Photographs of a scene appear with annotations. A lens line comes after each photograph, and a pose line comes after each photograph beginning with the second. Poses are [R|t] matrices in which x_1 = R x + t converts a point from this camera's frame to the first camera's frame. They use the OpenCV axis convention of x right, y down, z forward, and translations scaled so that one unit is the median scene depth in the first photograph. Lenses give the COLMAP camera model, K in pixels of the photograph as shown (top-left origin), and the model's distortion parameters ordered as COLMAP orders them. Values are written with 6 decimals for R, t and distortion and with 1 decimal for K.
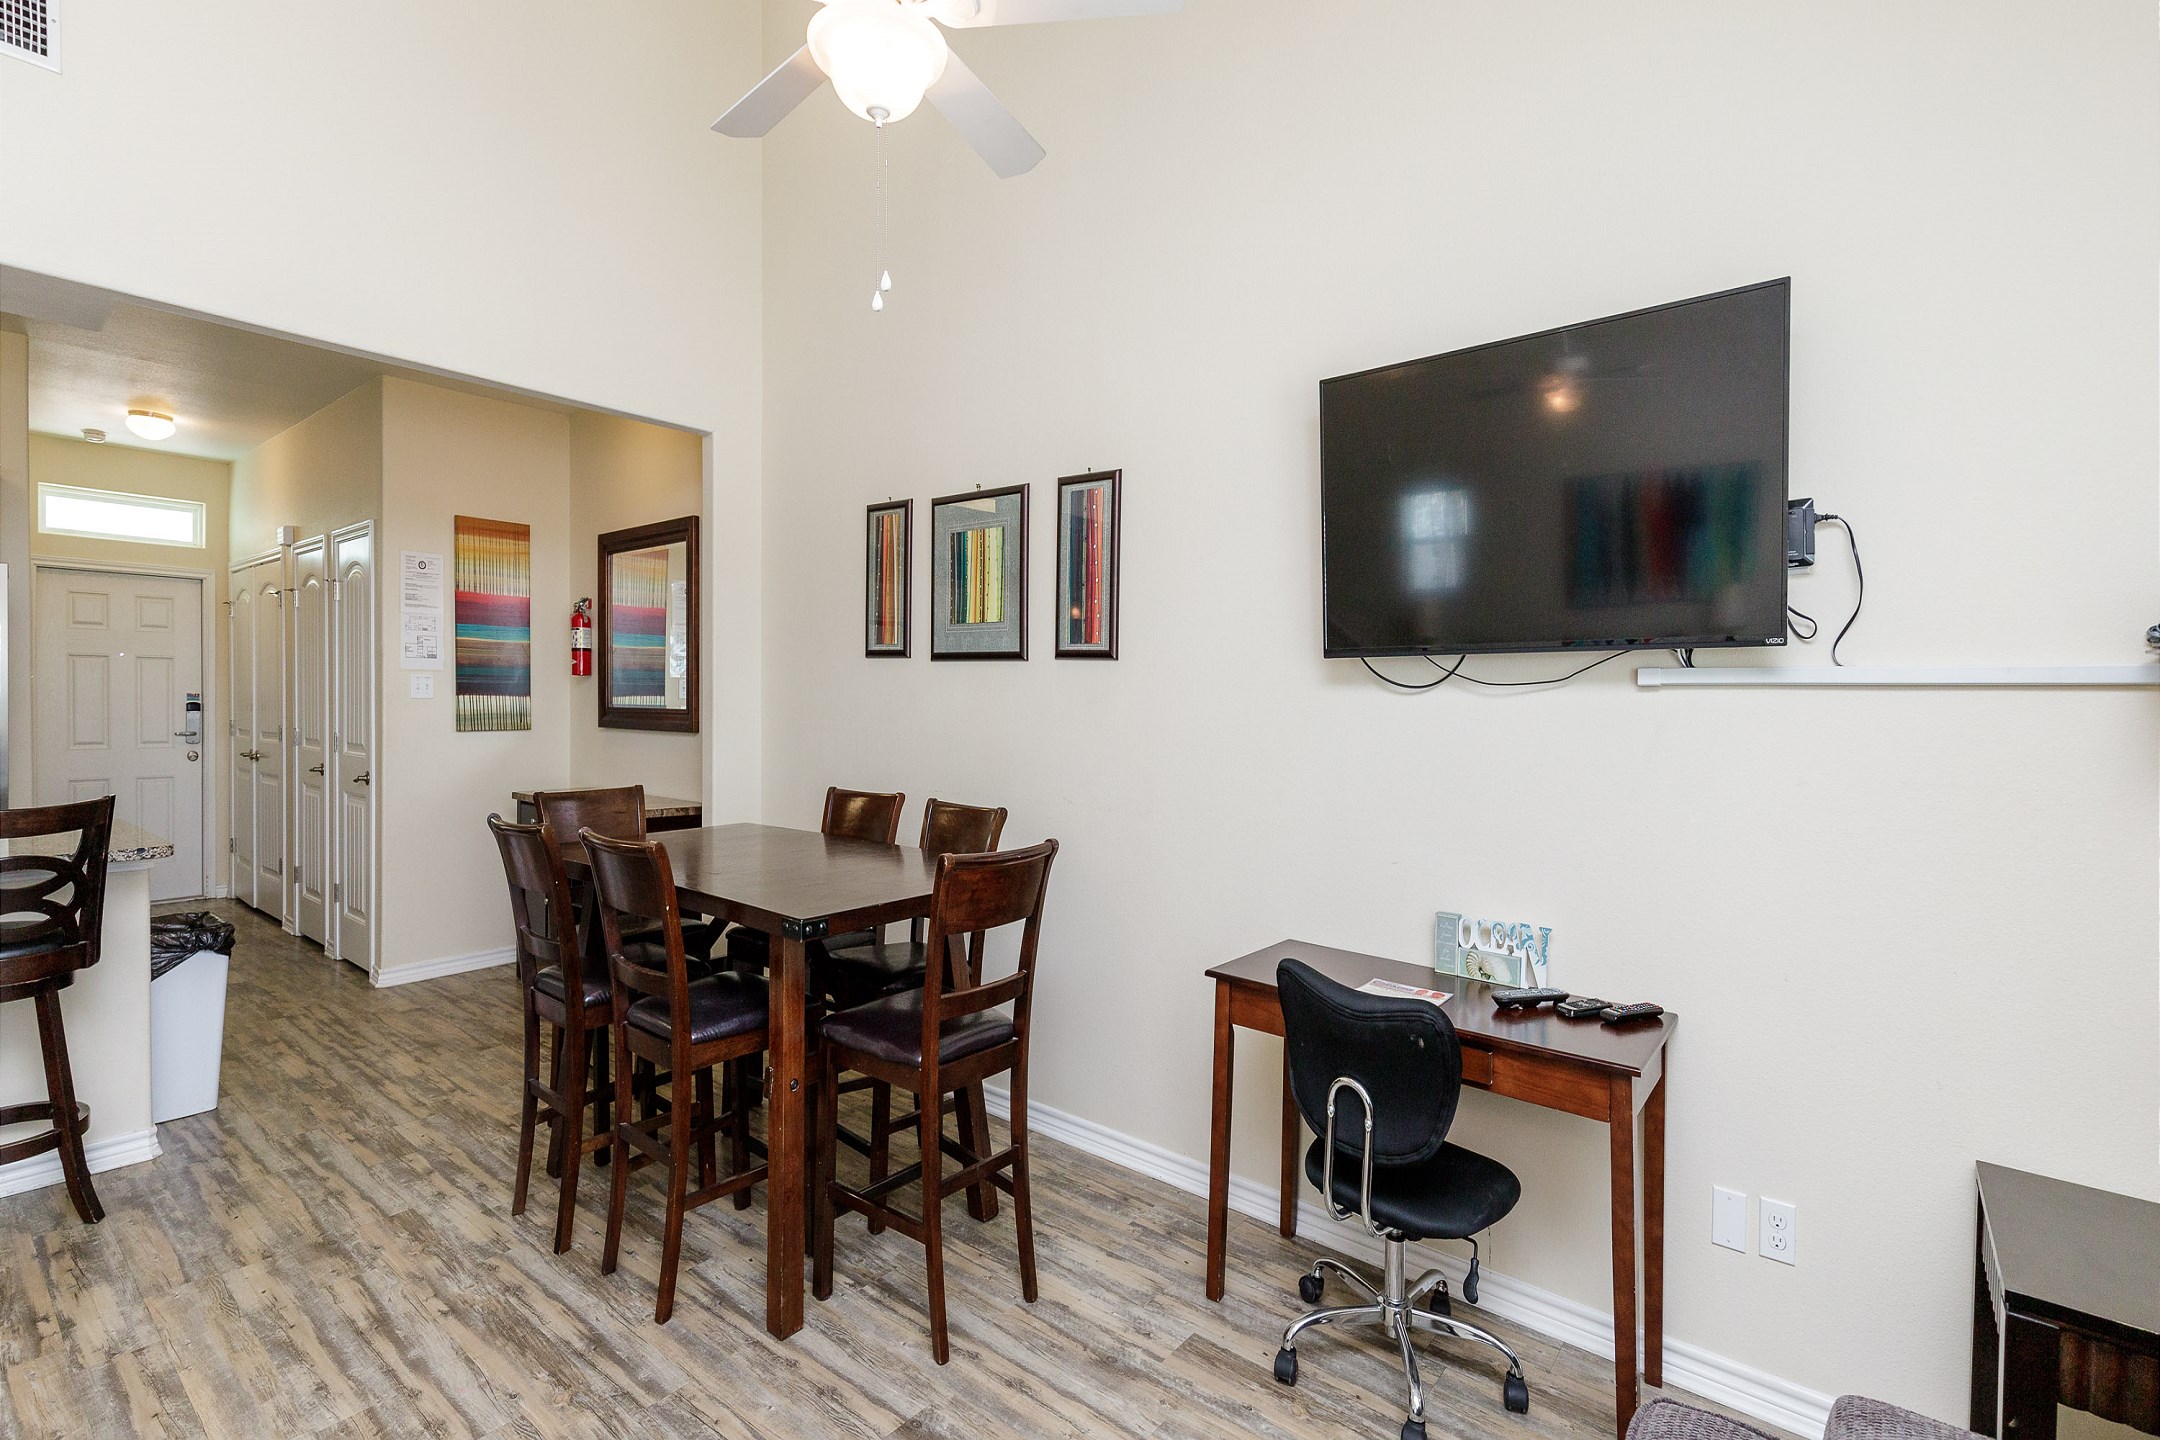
lens RADIAL K [[985.0, 0, 1083.4], [0, 985.0, 714.3], [0, 0, 1]] dist [-0.001174, 0.000084]
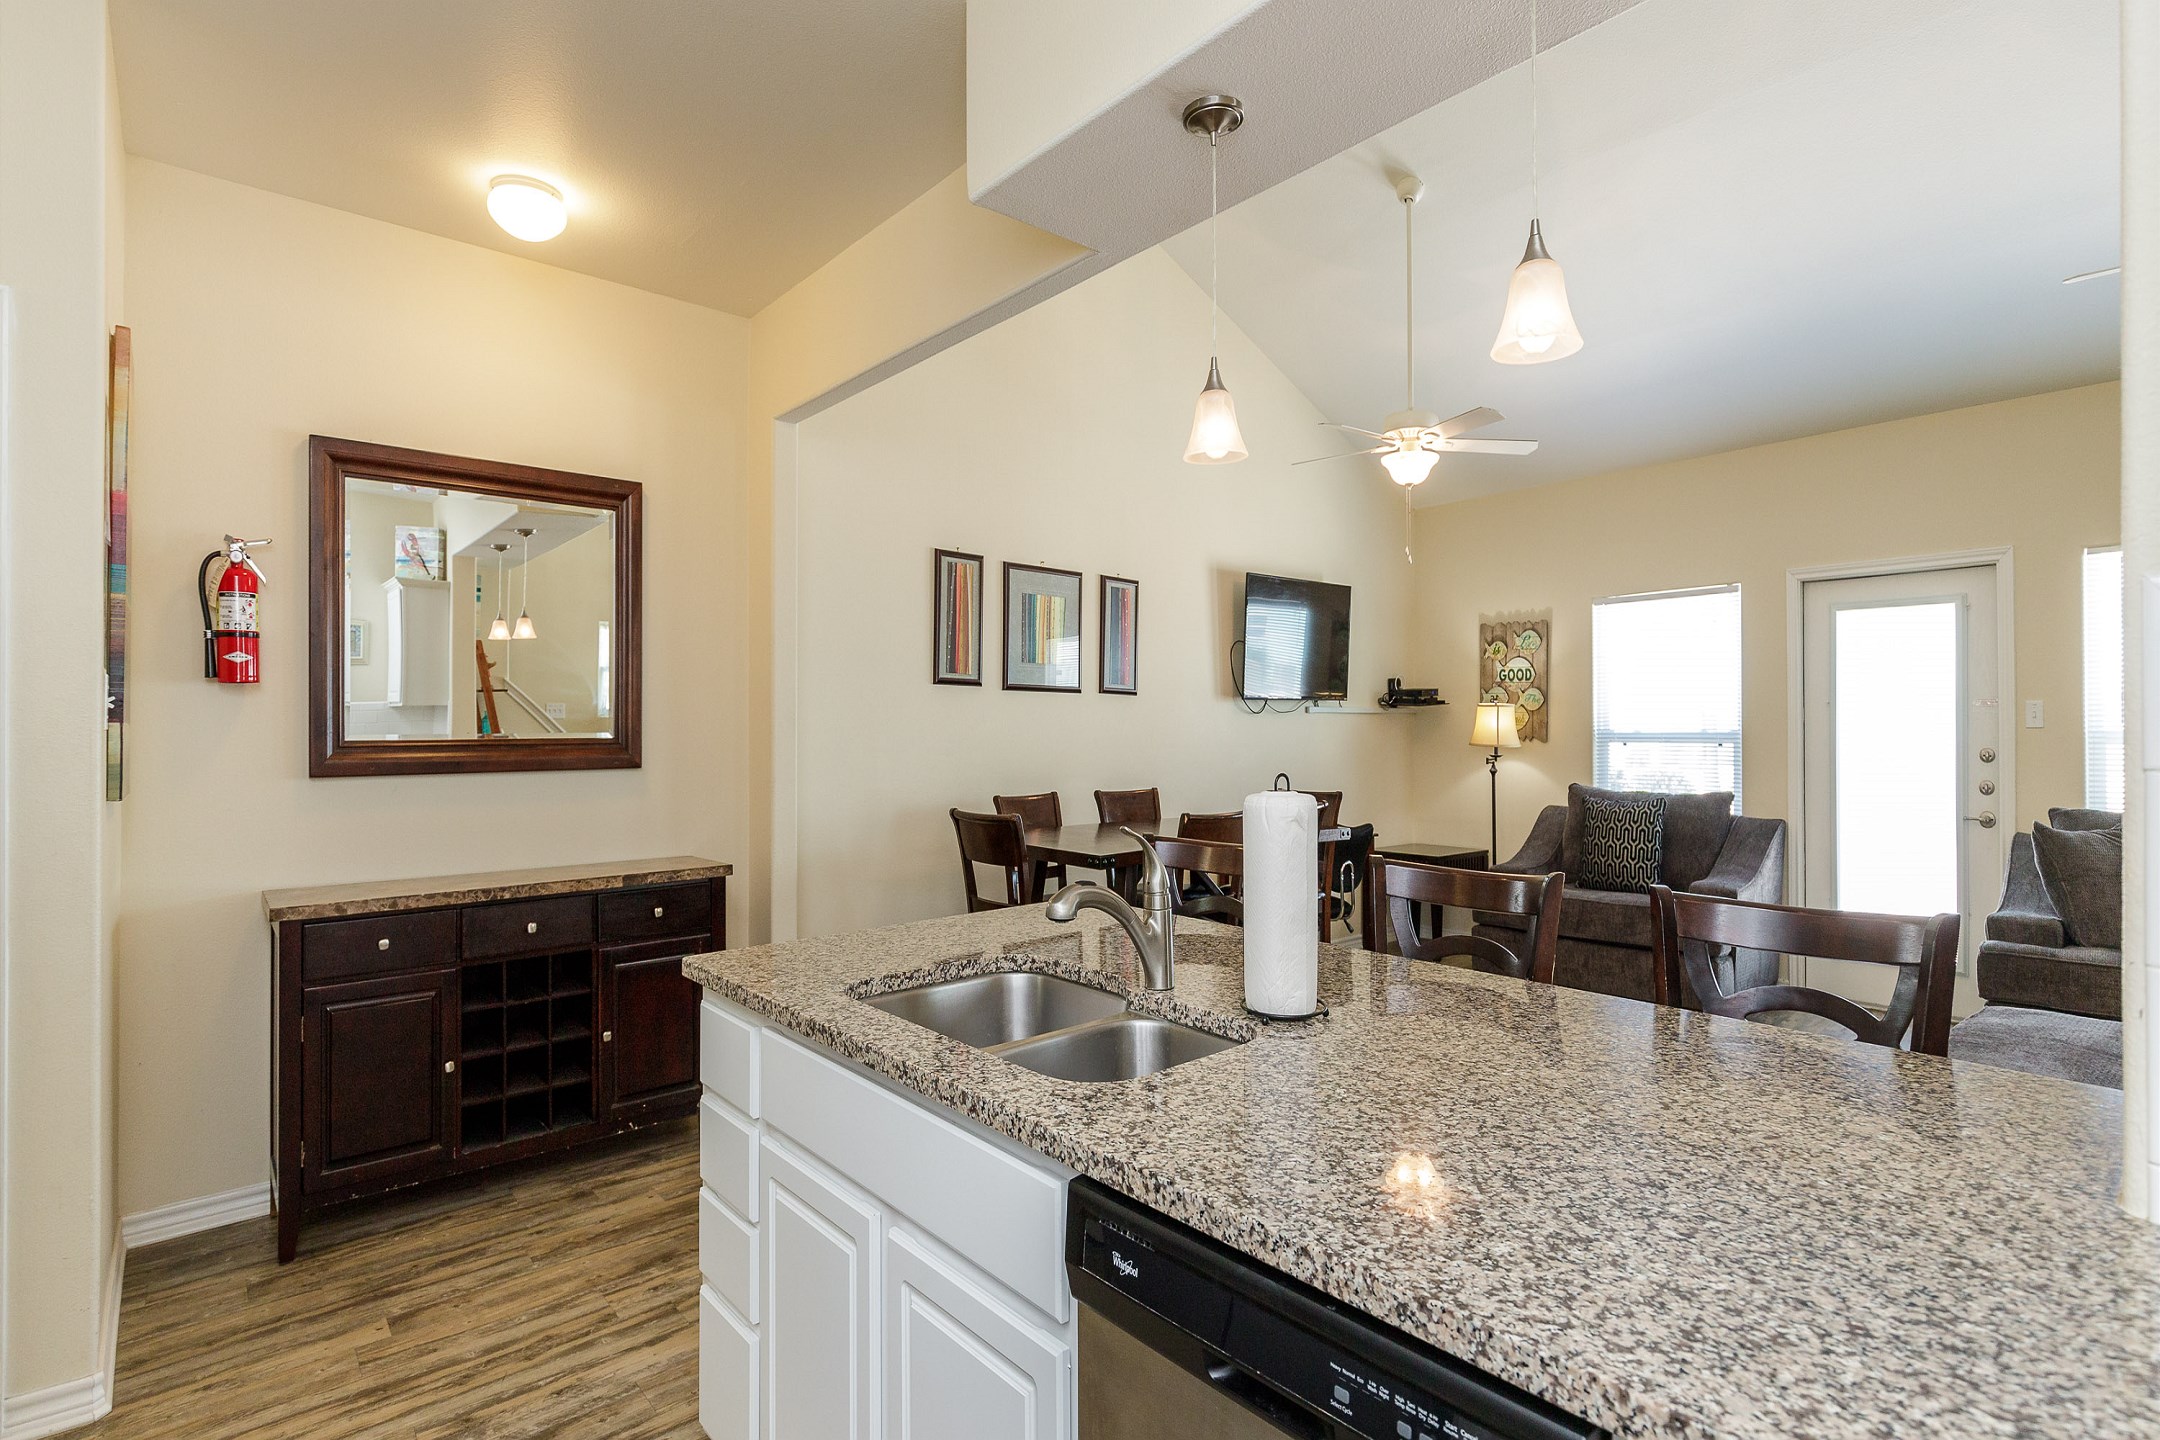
lens RADIAL K [[1045.9, 0, 1082.3], [0, 1045.9, 720.4], [0, 0, 1]] dist [0.004537, 0.000512]
pose [[0.182173, -0.005872, 0.983249, -1.384235], [0.019228, 0.999812, 0.002408, -0.016891], [-0.983079, 0.018467, 0.182251, 0.637936]]
